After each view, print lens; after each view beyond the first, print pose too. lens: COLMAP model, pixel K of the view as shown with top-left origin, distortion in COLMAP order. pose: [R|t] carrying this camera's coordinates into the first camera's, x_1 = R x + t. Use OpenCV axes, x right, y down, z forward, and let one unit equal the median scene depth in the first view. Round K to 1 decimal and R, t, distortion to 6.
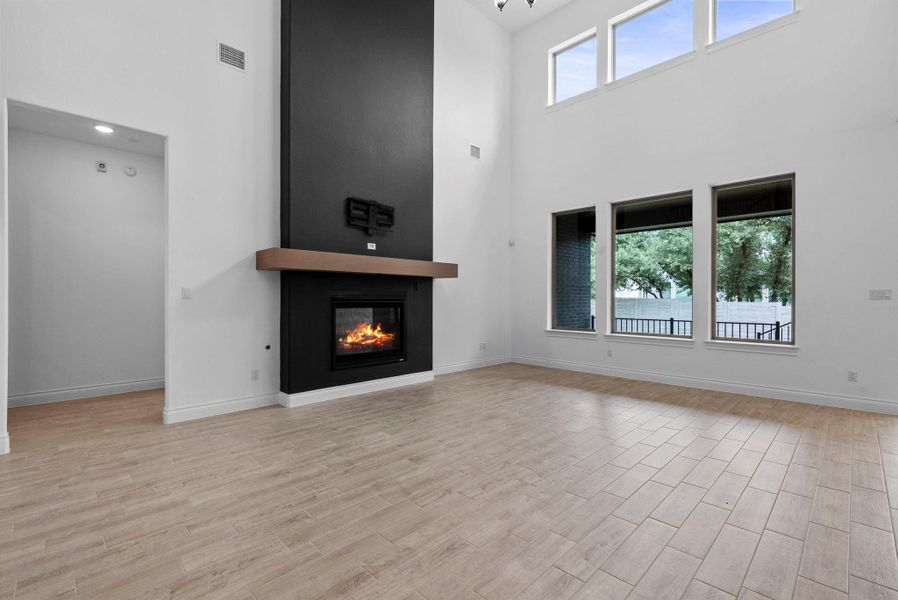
lens RADIAL K [[405.3, 0, 451.1], [0, 405.3, 296.9], [0, 0, 1]] dist [0.003012, 0.000212]
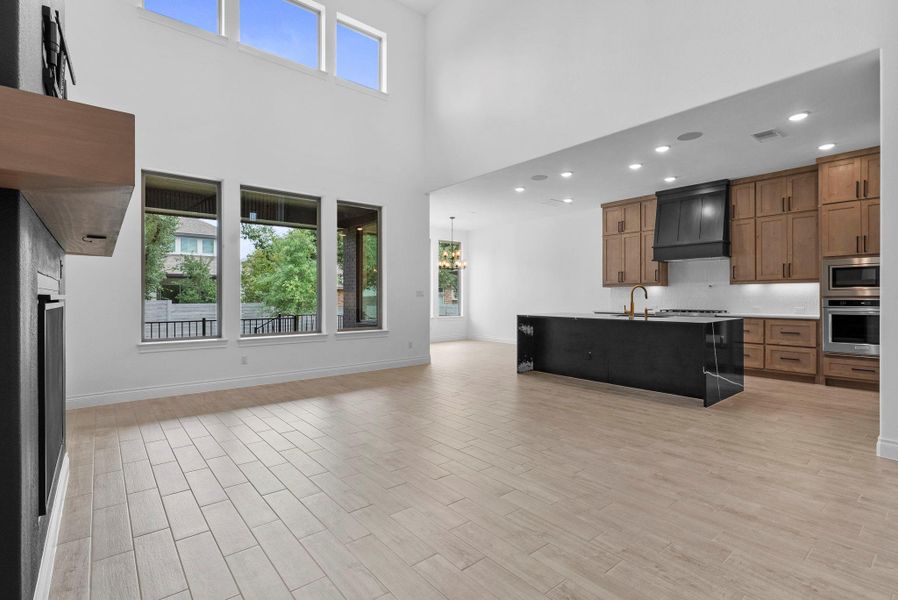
lens RADIAL K [[424.7, 0, 447.6], [0, 424.7, 297.4], [0, 0, 1]] dist [0.000166, 0.000614]
pose [[0.094571, -0.004704, 0.995507, -0.537741], [-0.001596, 0.999987, 0.004876, 0.001166], [-0.995517, -0.002050, 0.094562, 0.576247]]
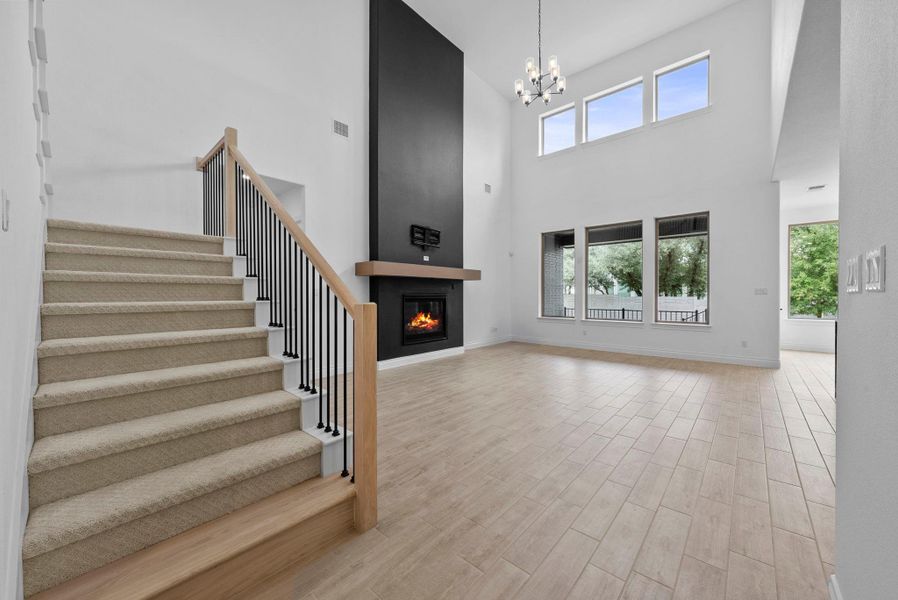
lens RADIAL K [[340.2, 0, 451.1], [0, 340.2, 295.2], [0, 0, 1]] dist [0.000853, -0.000046]
pose [[0.998069, -0.004381, 0.061958, -0.176483], [0.004067, 0.999978, 0.005193, -0.001623], [-0.061980, -0.004931, 0.998065, -0.190681]]
